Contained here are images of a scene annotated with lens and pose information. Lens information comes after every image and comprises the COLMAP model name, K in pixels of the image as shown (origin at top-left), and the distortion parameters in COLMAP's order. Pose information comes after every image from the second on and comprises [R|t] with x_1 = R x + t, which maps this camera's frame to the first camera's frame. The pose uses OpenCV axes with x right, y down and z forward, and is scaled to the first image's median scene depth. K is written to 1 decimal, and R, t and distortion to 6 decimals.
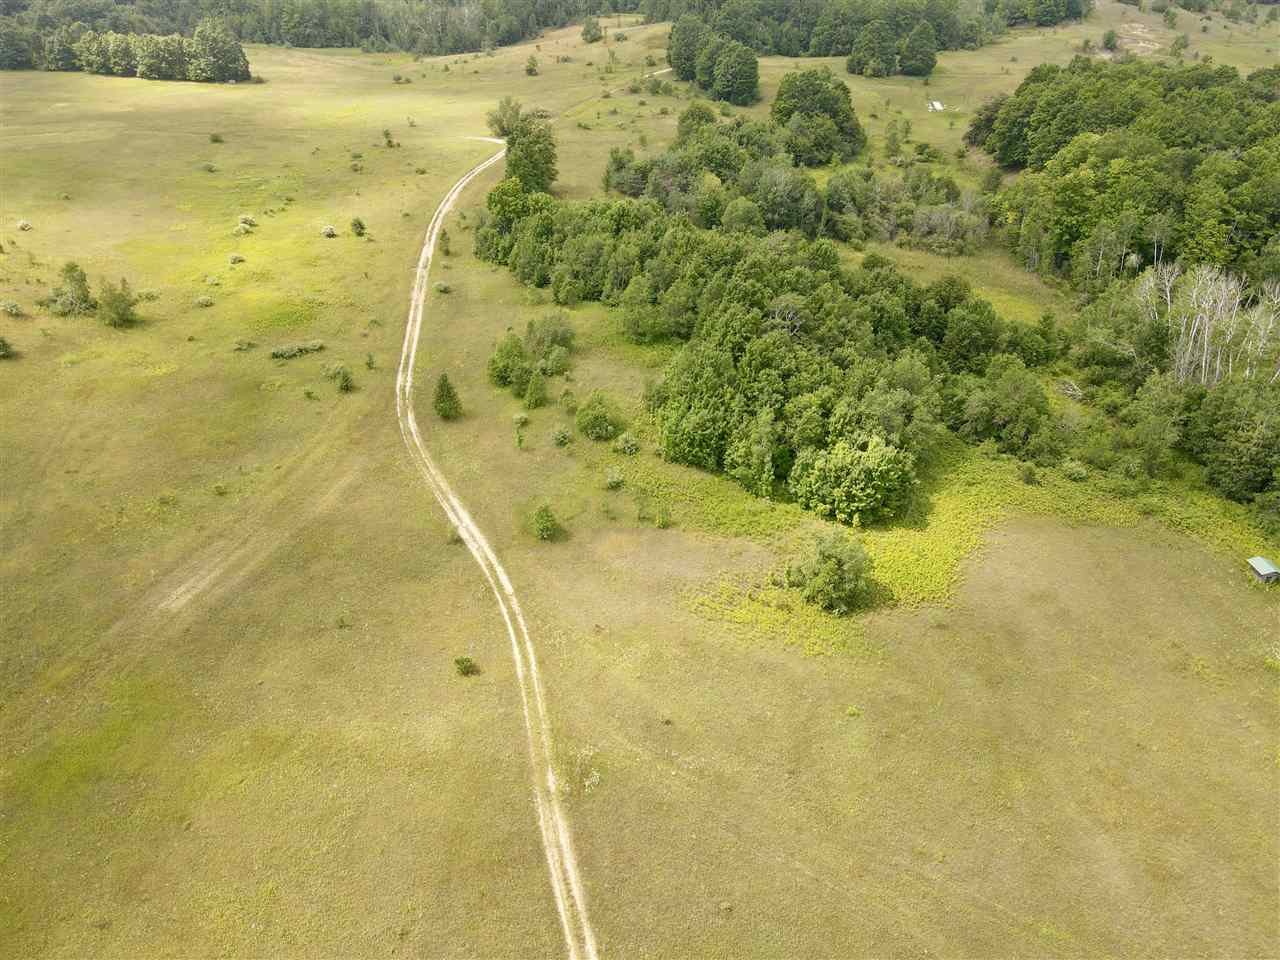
lens RADIAL K [[943.6, 0, 642.1], [0, 943.6, 480.7], [0, 0, 1]] dist [0.013161, 0.011573]
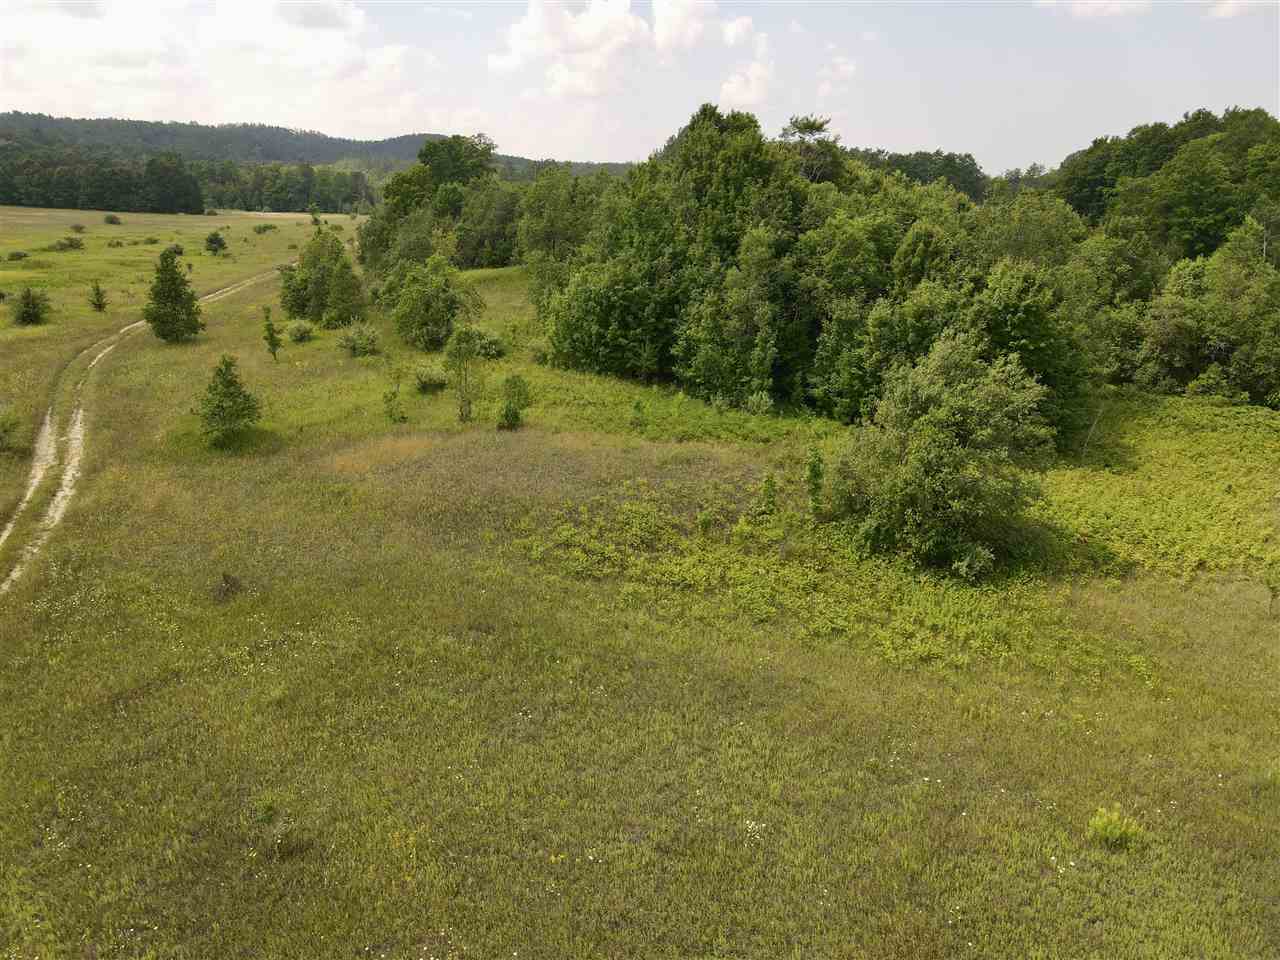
lens RADIAL K [[943.6, 0, 639.9], [0, 943.6, 476.8], [0, 0, 1]] dist [0.013161, 0.011573]
pose [[0.999569, 0.008021, -0.028247, 0.087018], [-0.015601, 0.960030, -0.279461, 0.176392], [0.024877, 0.279781, 0.959741, 0.578653]]
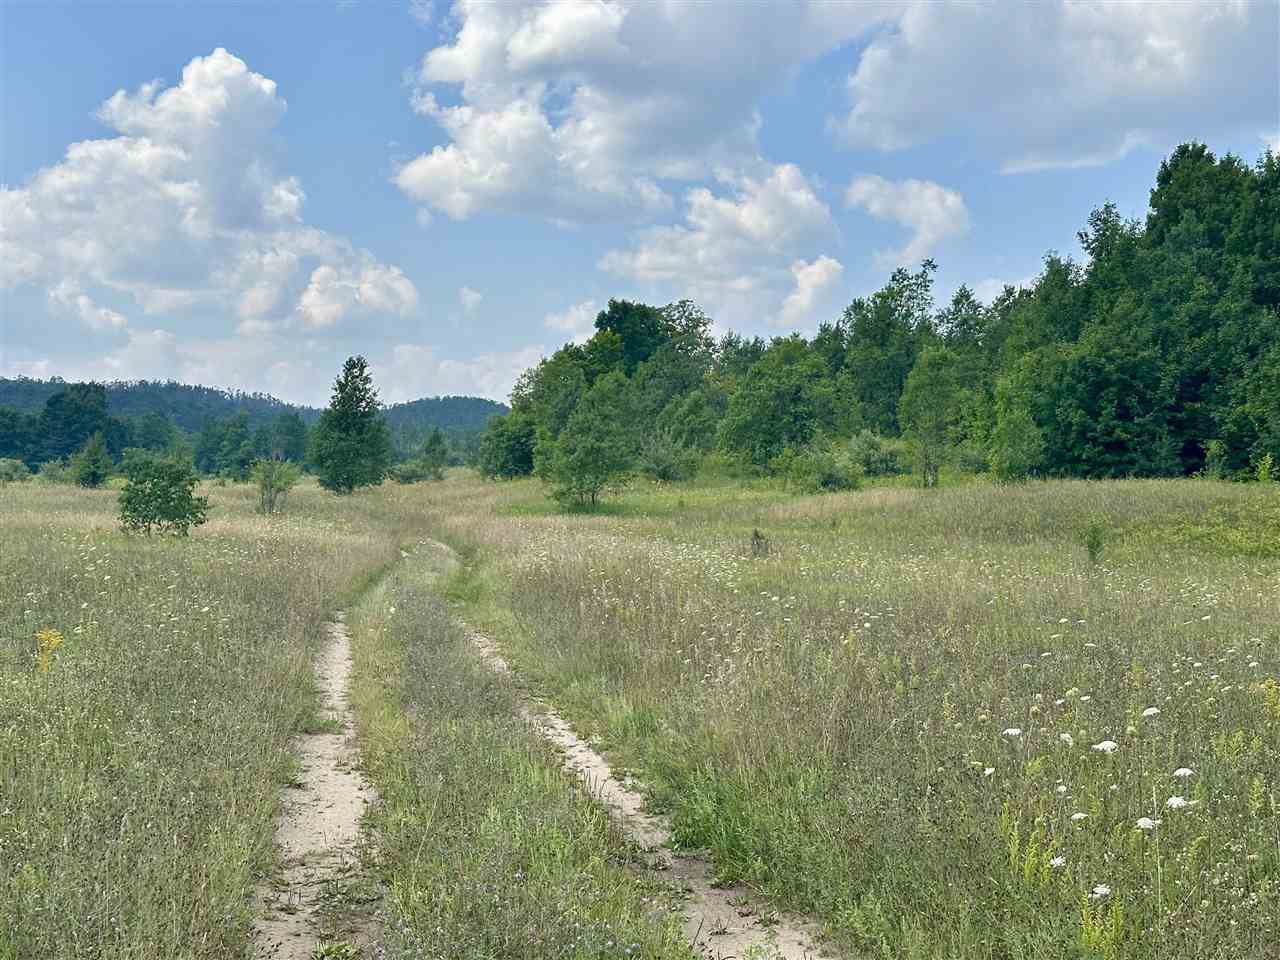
lens RADIAL K [[1864.0, 0, 641.7], [0, 1864.0, 481.7], [0, 0, 1]] dist [0.123061, 0.000000]
pose [[0.991960, 0.000123, -0.126552, -0.015315], [-0.071103, 0.827779, -0.556531, 0.340538], [0.104689, 0.561054, 0.821132, 0.513754]]
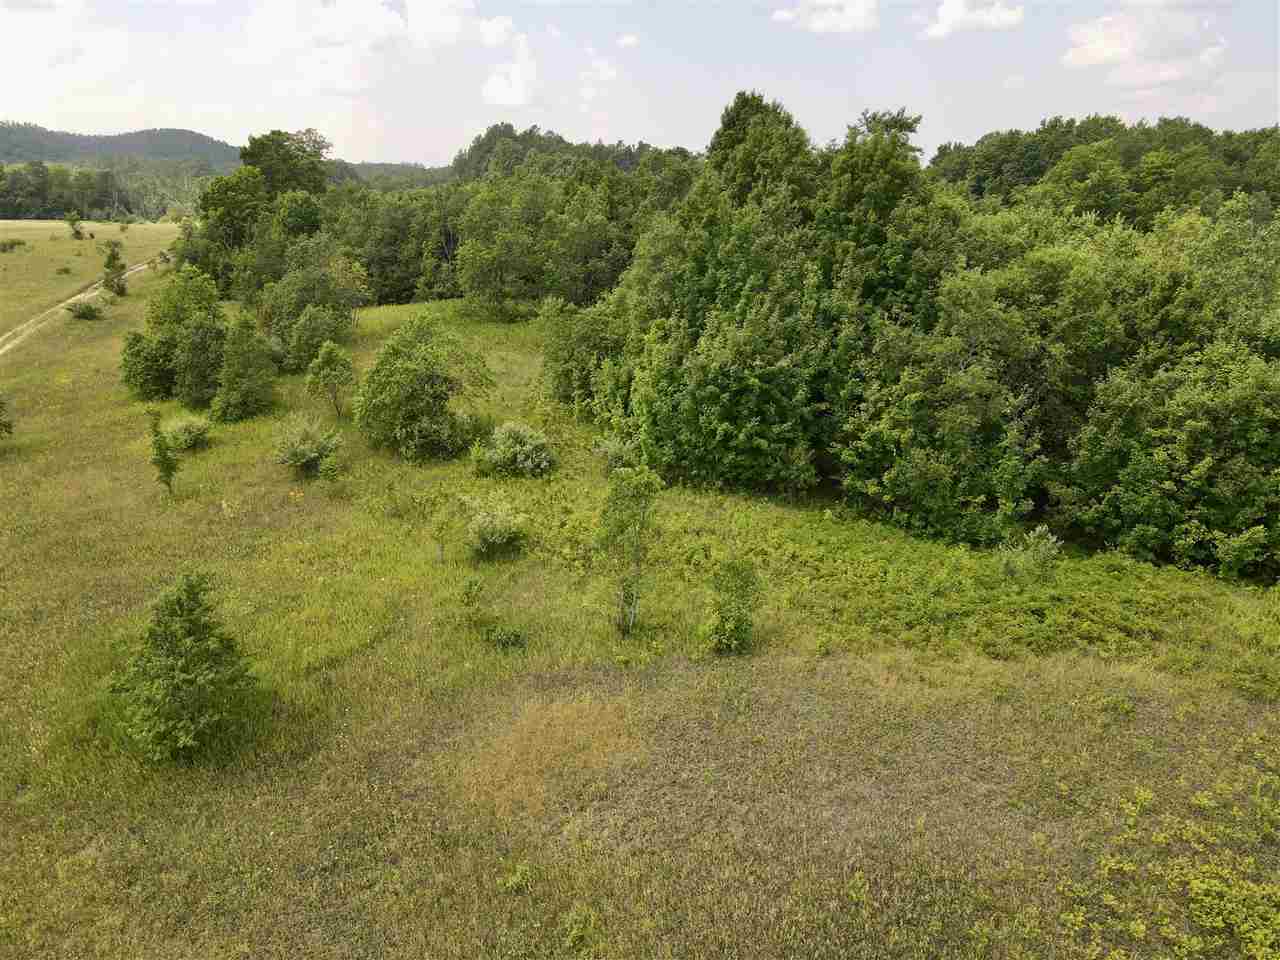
lens RADIAL K [[943.6, 0, 640.0], [0, 943.6, 474.7], [0, 0, 1]] dist [0.013161, 0.011573]
pose [[0.978942, -0.059499, 0.195276, -0.041707], [0.112289, 0.955811, -0.271691, 0.065356], [-0.170482, 0.287897, 0.942365, 0.734798]]
